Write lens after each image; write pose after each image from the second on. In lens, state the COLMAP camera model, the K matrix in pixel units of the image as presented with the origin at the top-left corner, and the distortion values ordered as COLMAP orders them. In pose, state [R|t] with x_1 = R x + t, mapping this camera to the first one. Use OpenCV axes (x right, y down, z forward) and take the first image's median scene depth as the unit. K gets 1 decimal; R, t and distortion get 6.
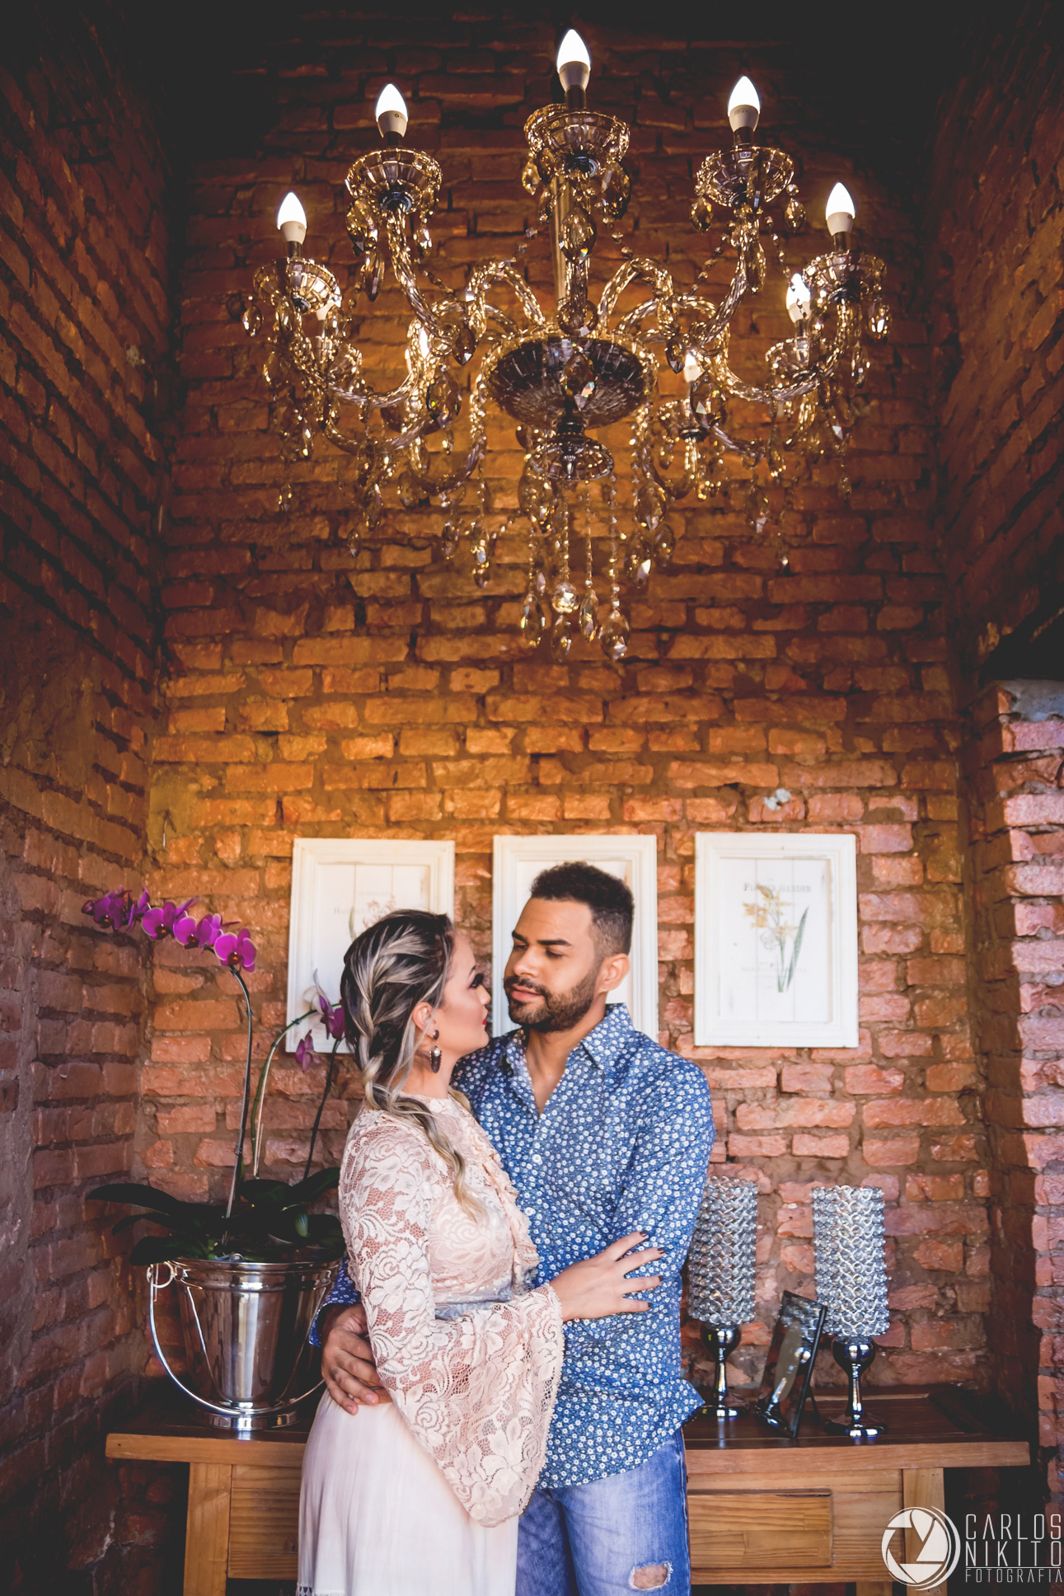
lens RADIAL K [[1383.7, 0, 532.0], [0, 1383.7, 798.0], [0, 0, 1]] dist [-0.139814, 0.124291]
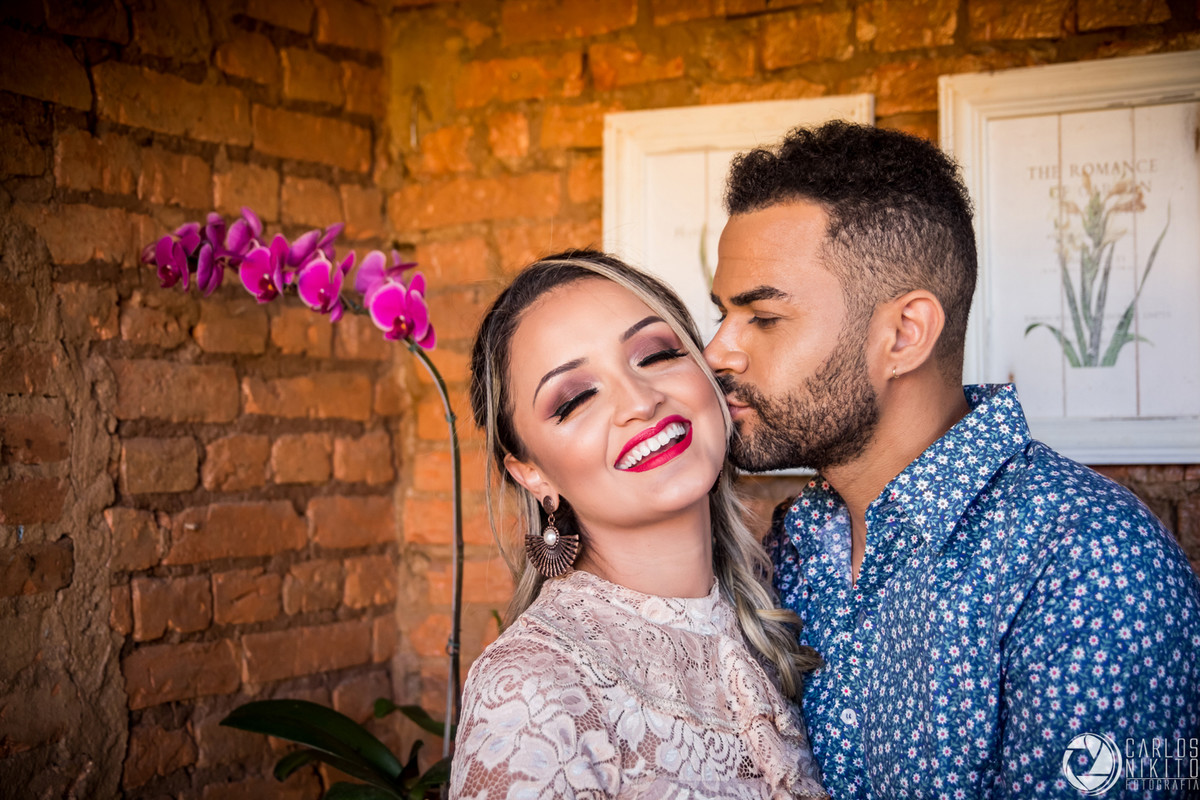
lens RADIAL K [[1794.7, 0, 600.0], [0, 1794.7, 400.0], [0, 0, 1]] dist [0.040196, 0.154012]
pose [[0.918042, -0.022674, -0.395834, 0.126257], [0.089288, 0.984541, 0.150685, 0.033523], [0.386298, -0.173678, 0.905875, 0.279802]]
